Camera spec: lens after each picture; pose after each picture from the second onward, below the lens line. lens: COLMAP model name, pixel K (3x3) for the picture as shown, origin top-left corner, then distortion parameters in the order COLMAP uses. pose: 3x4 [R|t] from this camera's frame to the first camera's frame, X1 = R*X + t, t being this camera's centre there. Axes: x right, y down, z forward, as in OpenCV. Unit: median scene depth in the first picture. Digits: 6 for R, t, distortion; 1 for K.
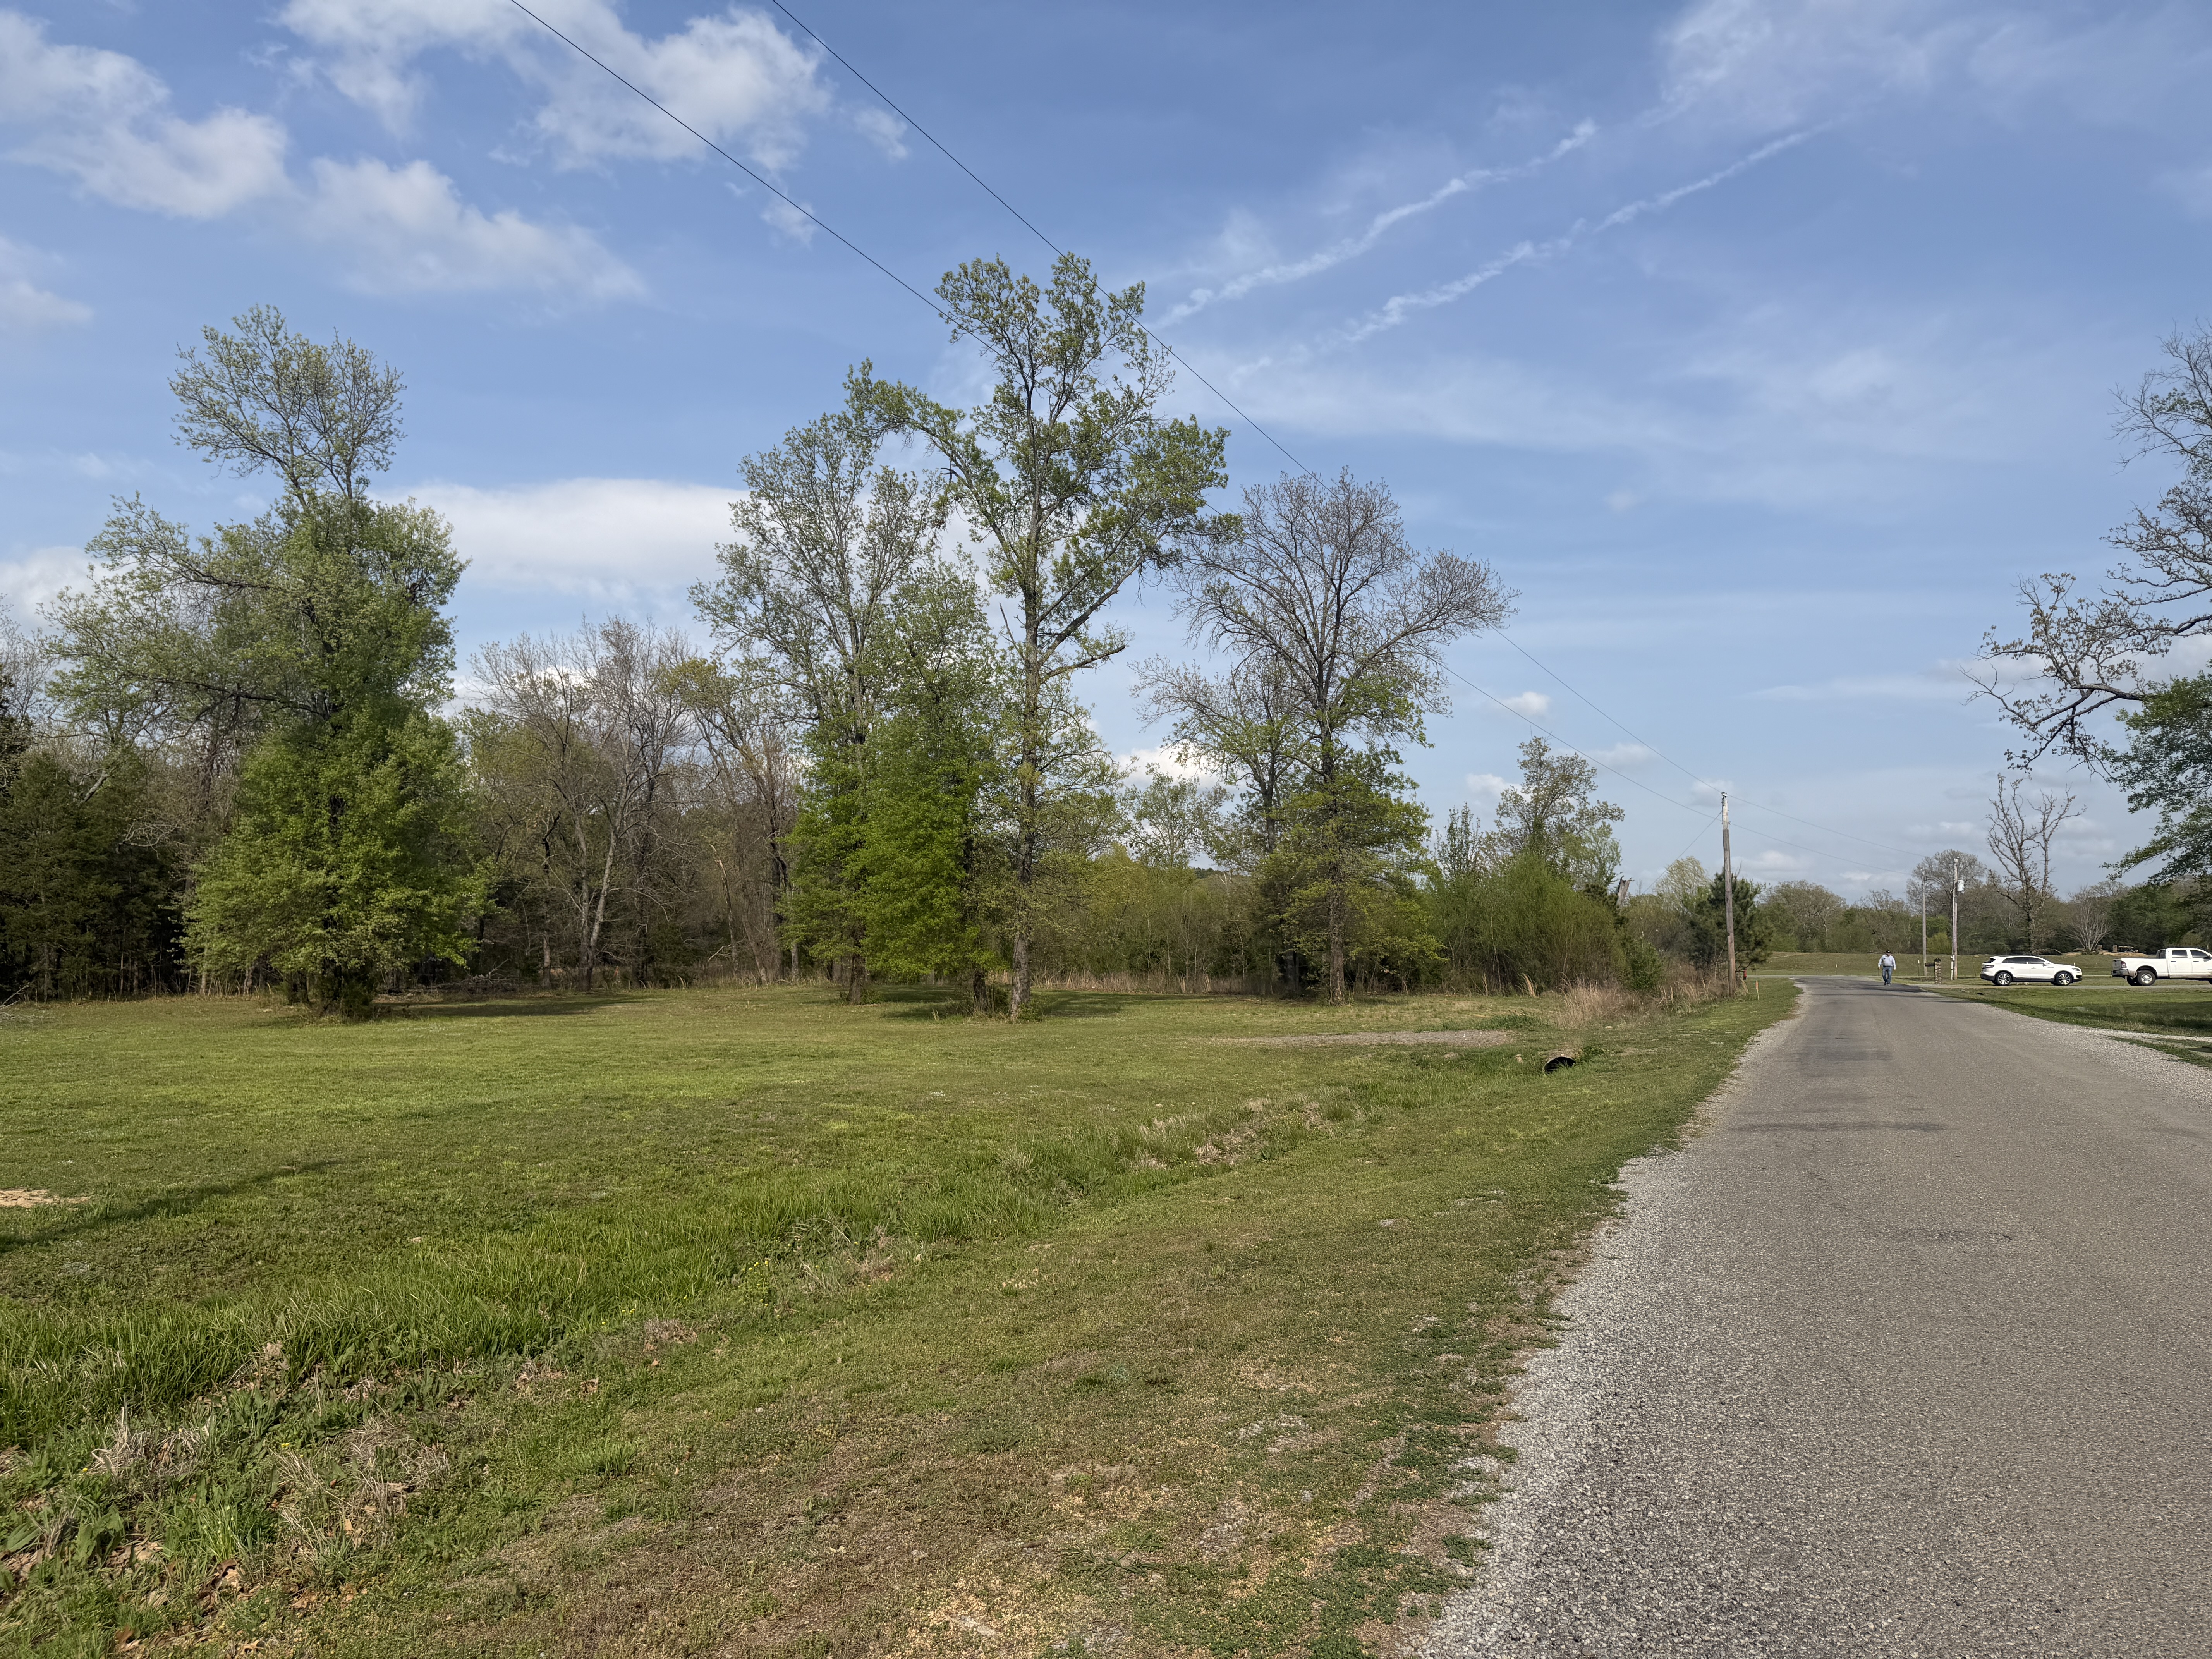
lens RADIAL K [[1553.5, 0, 1101.1], [0, 1553.5, 830.7], [0, 0, 1]] dist [0.047372, -0.058769]
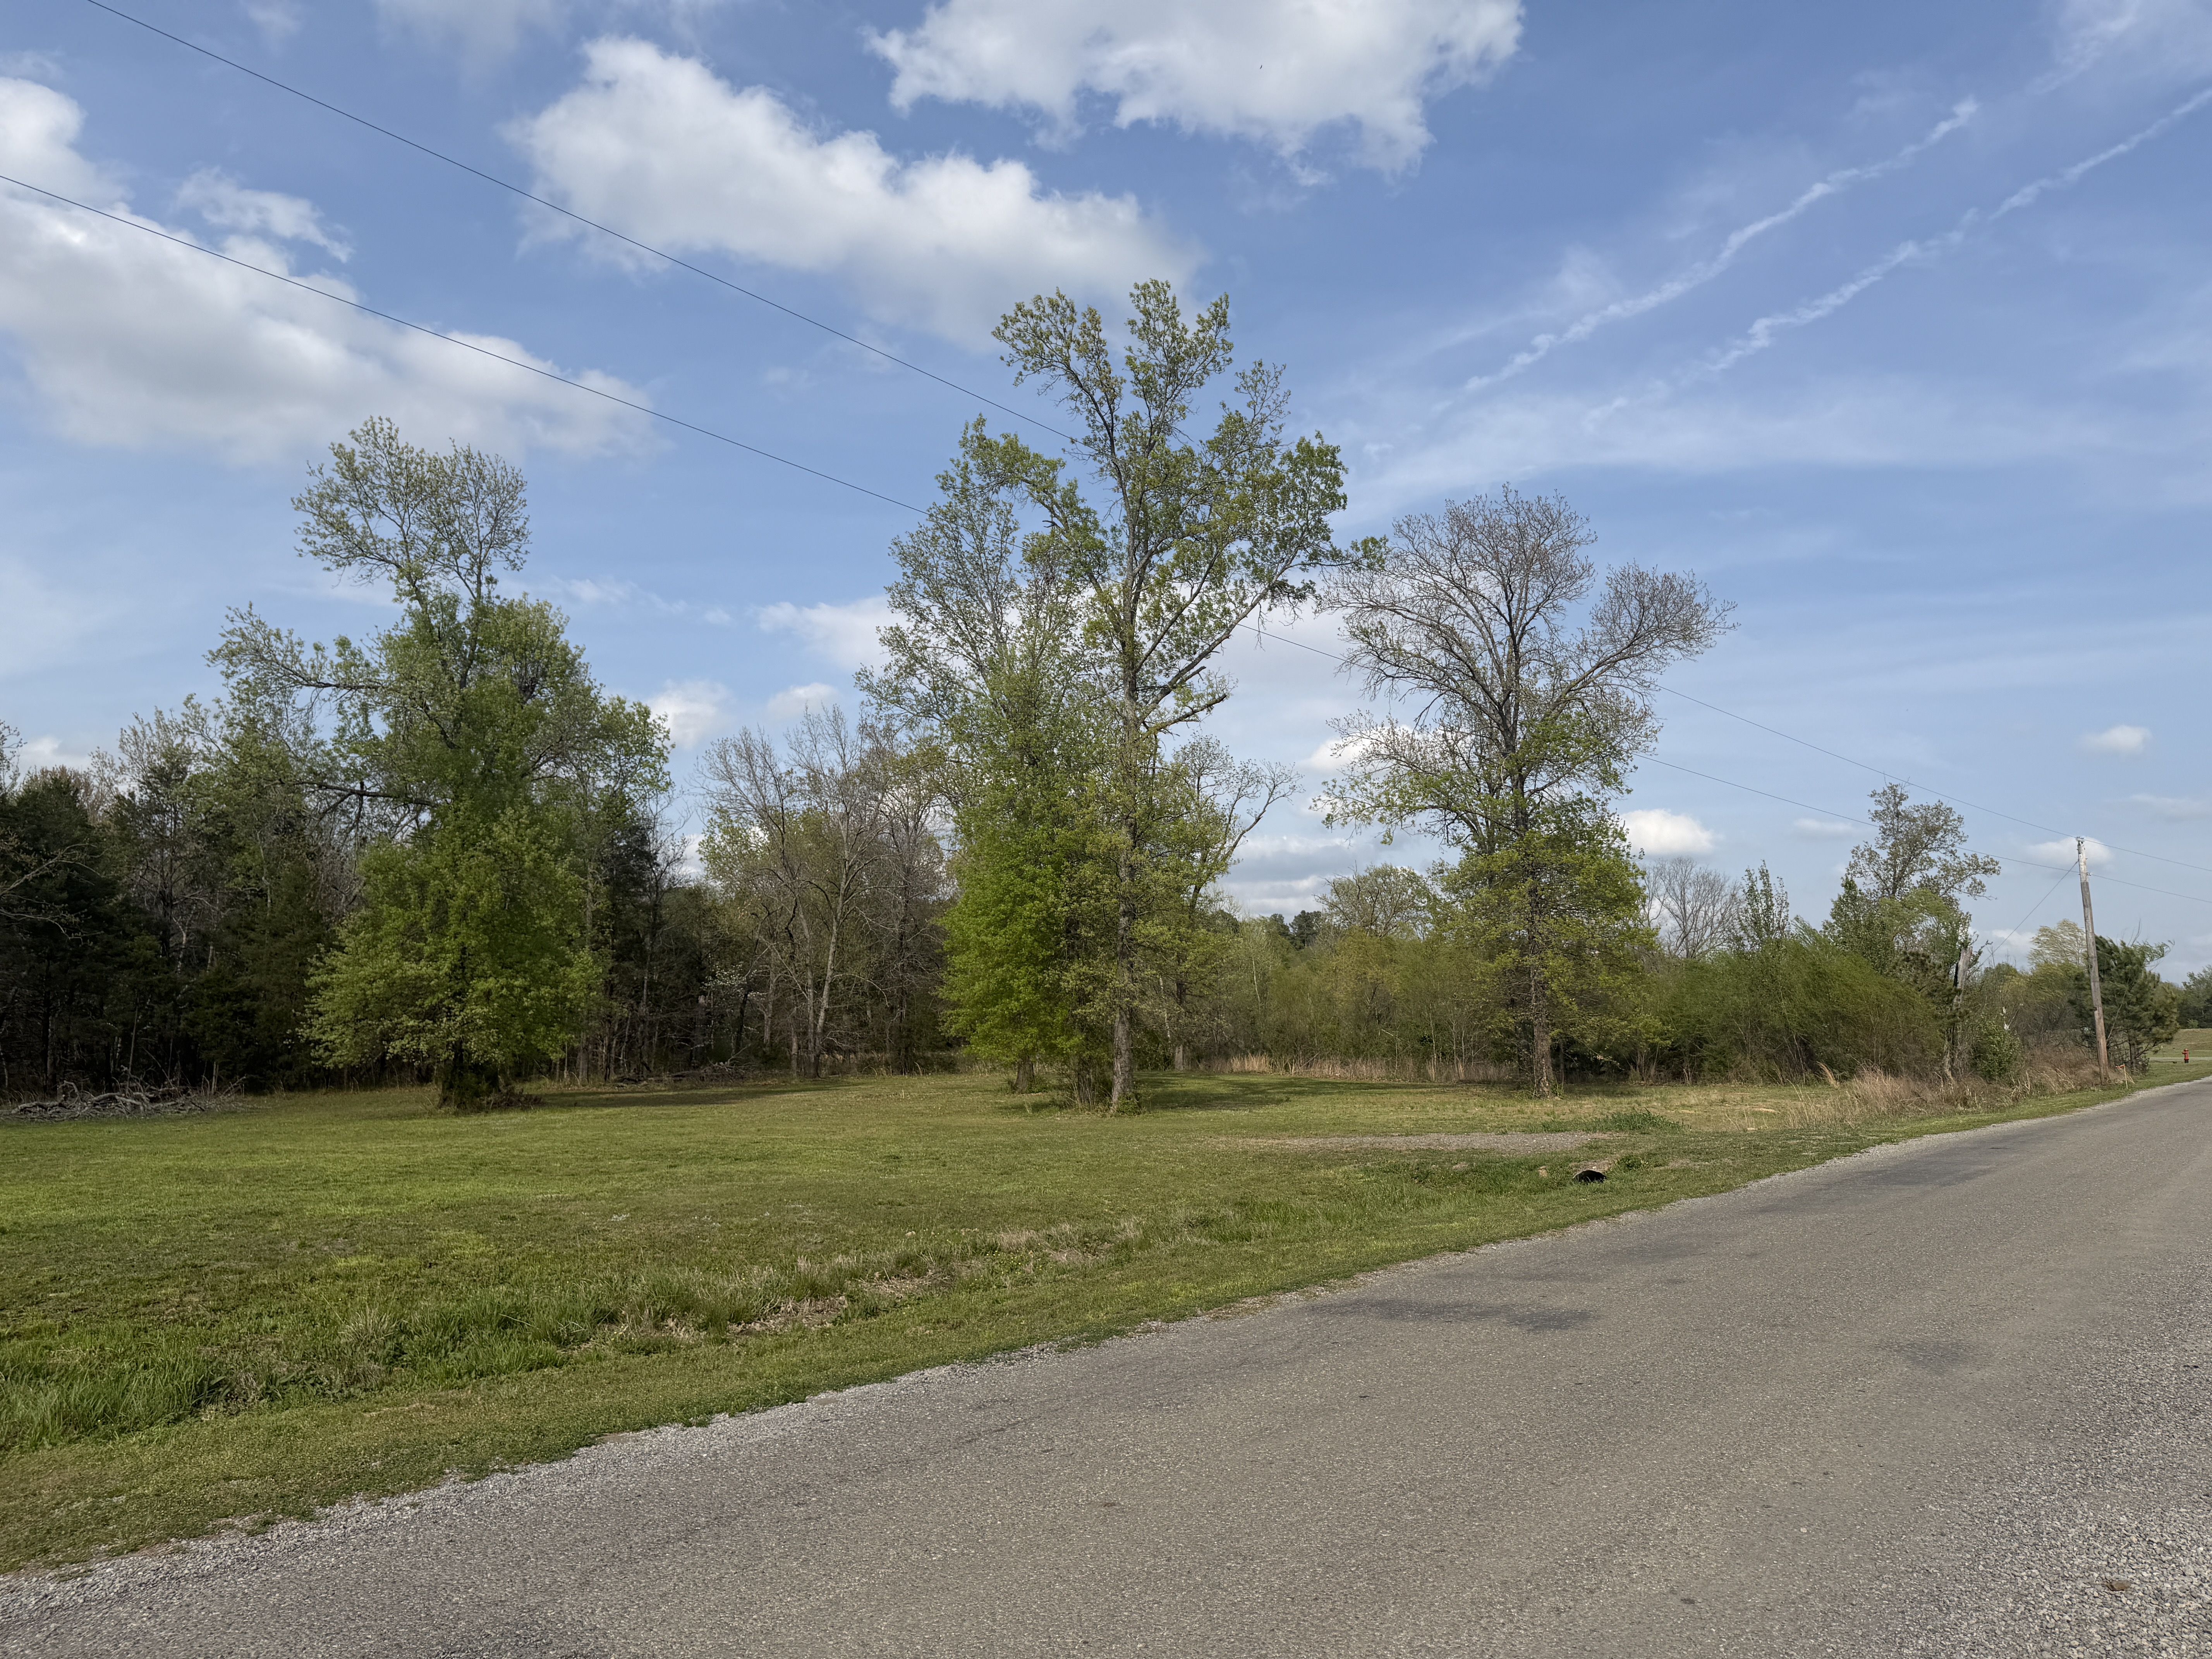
lens RADIAL K [[1553.5, 0, 1116.6], [0, 1553.5, 847.4], [0, 0, 1]] dist [0.047372, -0.058769]
pose [[0.968868, -0.036519, -0.244868, 0.138782], [0.026170, 0.998627, -0.045386, 0.006665], [0.246189, 0.037565, 0.968494, 0.095893]]
